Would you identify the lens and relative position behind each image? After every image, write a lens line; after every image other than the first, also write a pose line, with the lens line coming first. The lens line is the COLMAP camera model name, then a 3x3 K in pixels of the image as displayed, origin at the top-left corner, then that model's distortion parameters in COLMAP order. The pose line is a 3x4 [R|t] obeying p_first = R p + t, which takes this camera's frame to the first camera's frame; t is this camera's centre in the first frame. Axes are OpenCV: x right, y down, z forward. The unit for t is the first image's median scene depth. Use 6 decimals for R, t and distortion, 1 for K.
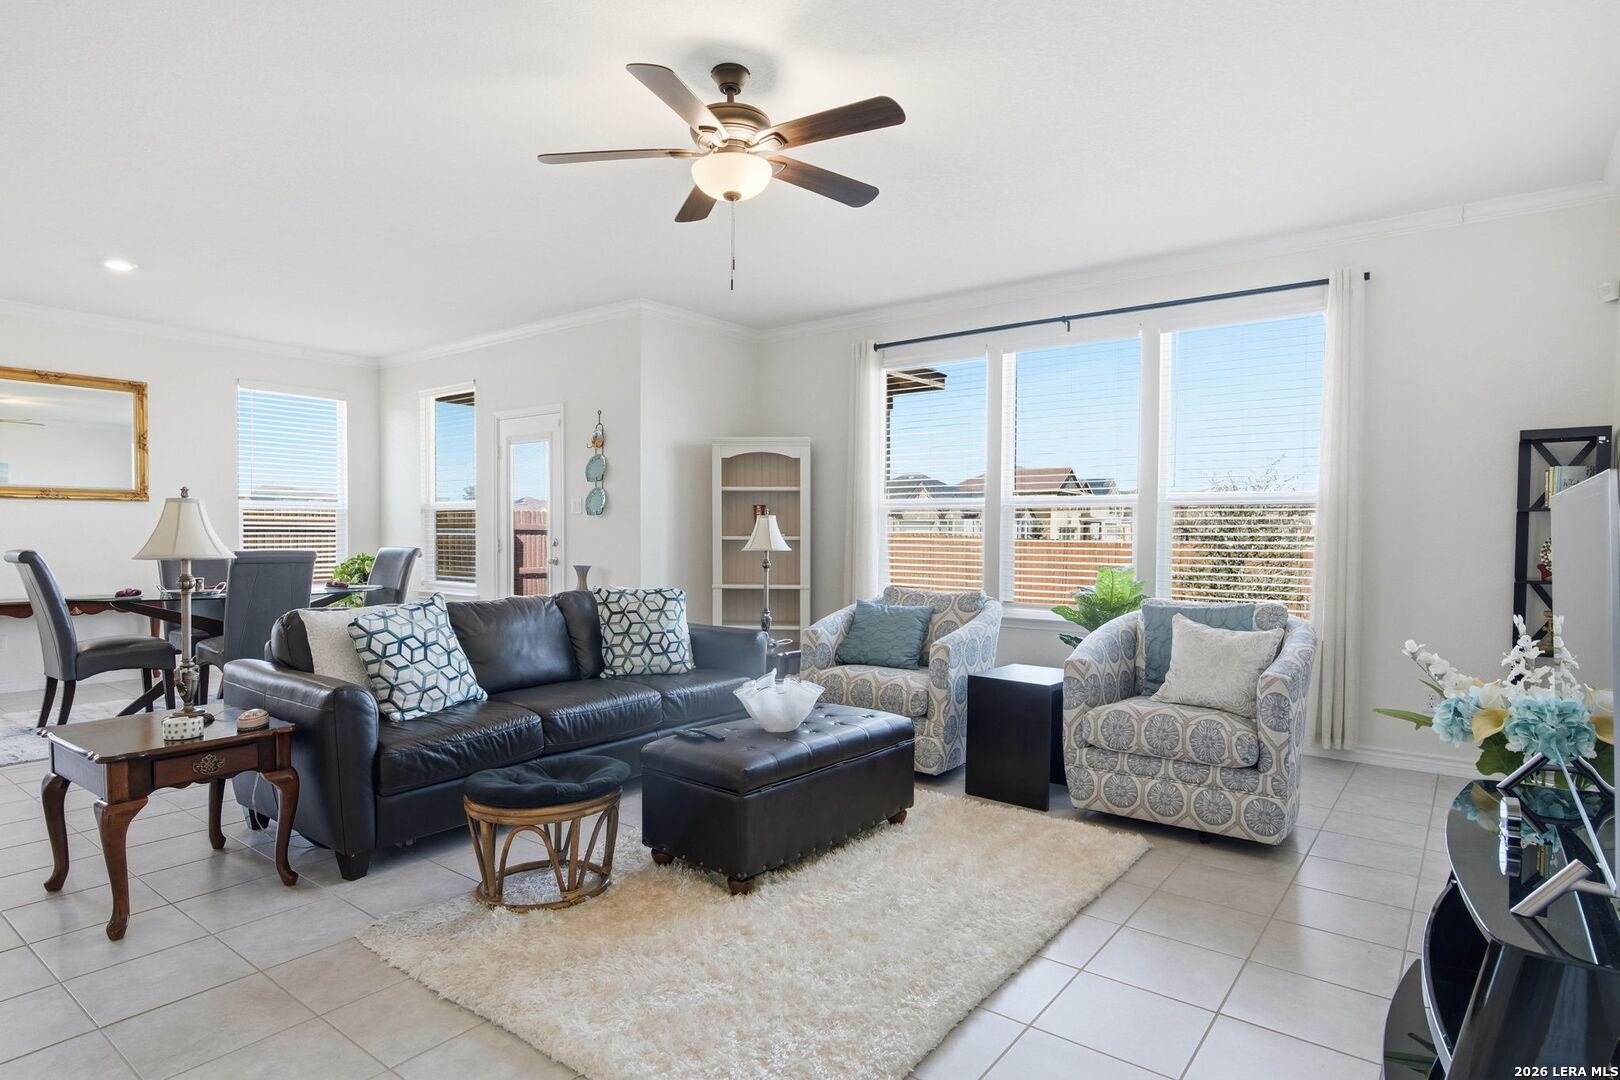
lens RADIAL K [[860.9, 0, 814.4], [0, 860.9, 540.5], [0, 0, 1]] dist [0.035799, 0.000837]
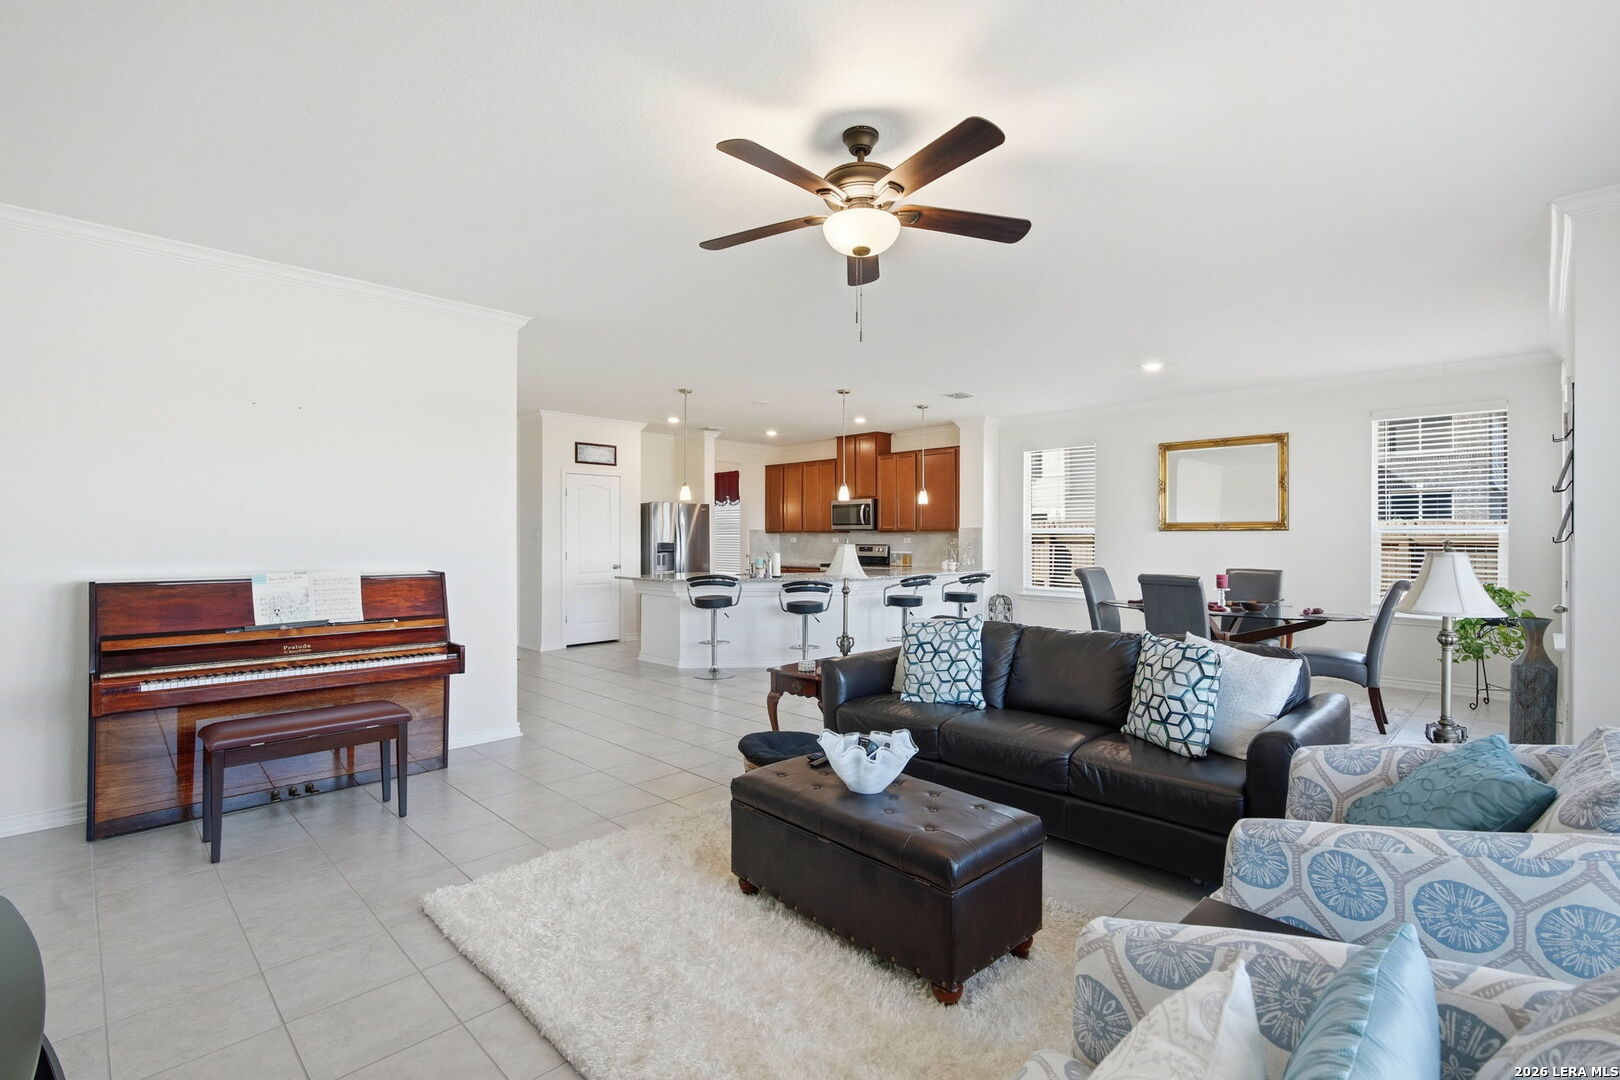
lens RADIAL K [[747.4, 0, 811.8], [0, 747.4, 542.0], [0, 0, 1]] dist [0.001797, 0.000369]
pose [[-0.105128, 0.002417, -0.994456, 0.393132], [-0.011761, 0.999924, 0.003674, -0.026955], [0.994389, 0.012082, -0.105091, 0.518972]]
